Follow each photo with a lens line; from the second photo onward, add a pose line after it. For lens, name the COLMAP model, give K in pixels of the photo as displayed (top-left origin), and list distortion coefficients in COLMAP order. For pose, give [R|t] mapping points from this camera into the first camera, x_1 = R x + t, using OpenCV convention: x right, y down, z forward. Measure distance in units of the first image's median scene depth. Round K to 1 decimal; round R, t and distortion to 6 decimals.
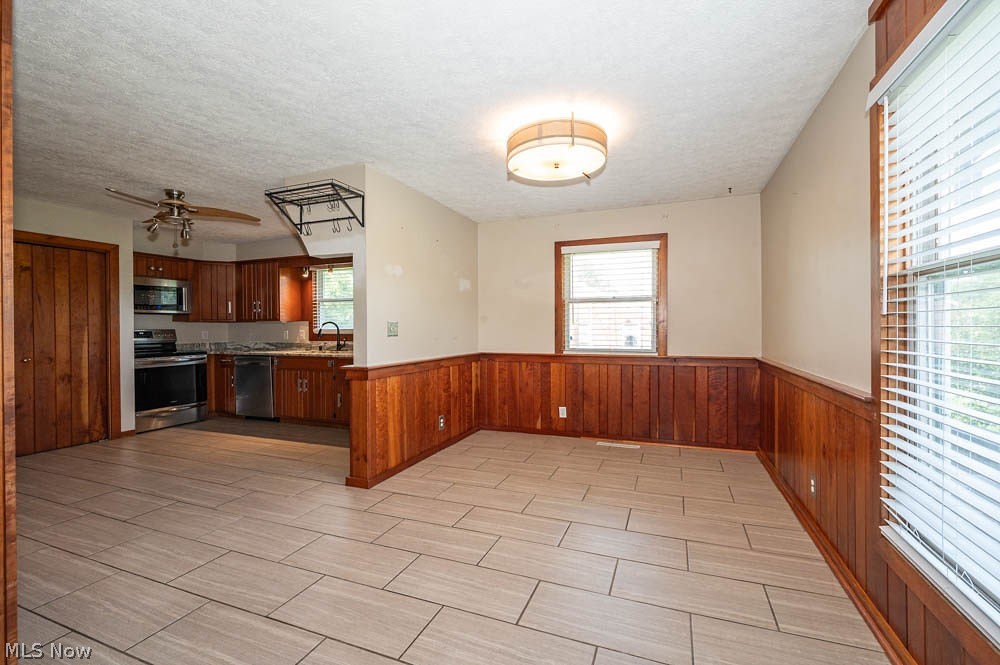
lens RADIAL K [[411.7, 0, 543.4], [0, 411.7, 329.2], [0, 0, 1]] dist [0.000476, -0.000027]
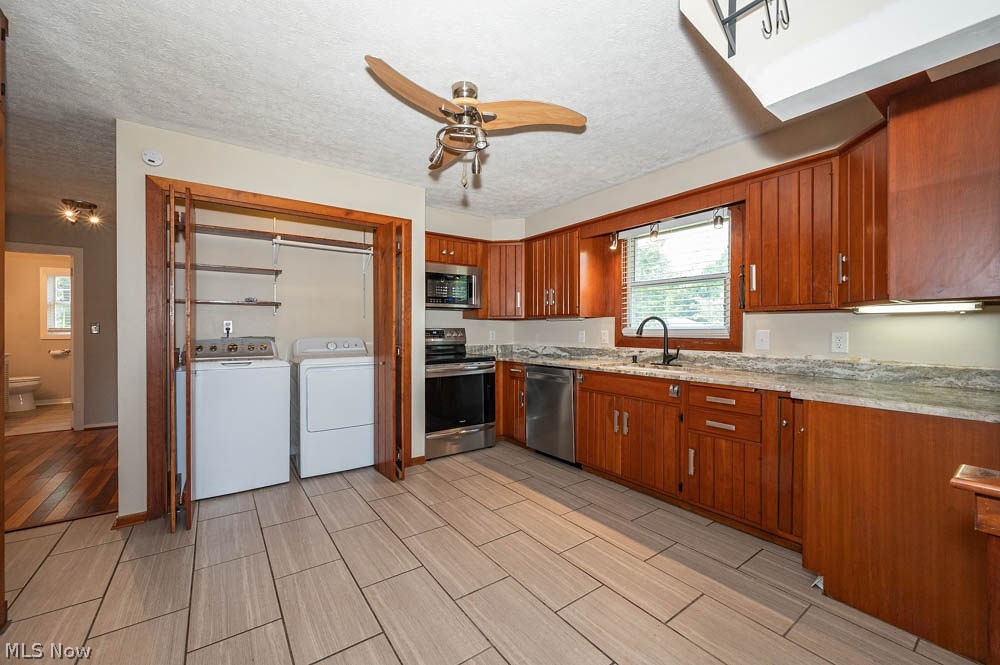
lens RADIAL K [[421.2, 0, 495.9], [0, 421.2, 330.1], [0, 0, 1]] dist [-0.000889, 0.000275]
pose [[0.790162, 0.008177, -0.612844, -0.340332], [-0.008453, 0.999961, 0.002443, 0.002078], [0.612840, 0.003250, 0.790200, 0.385494]]
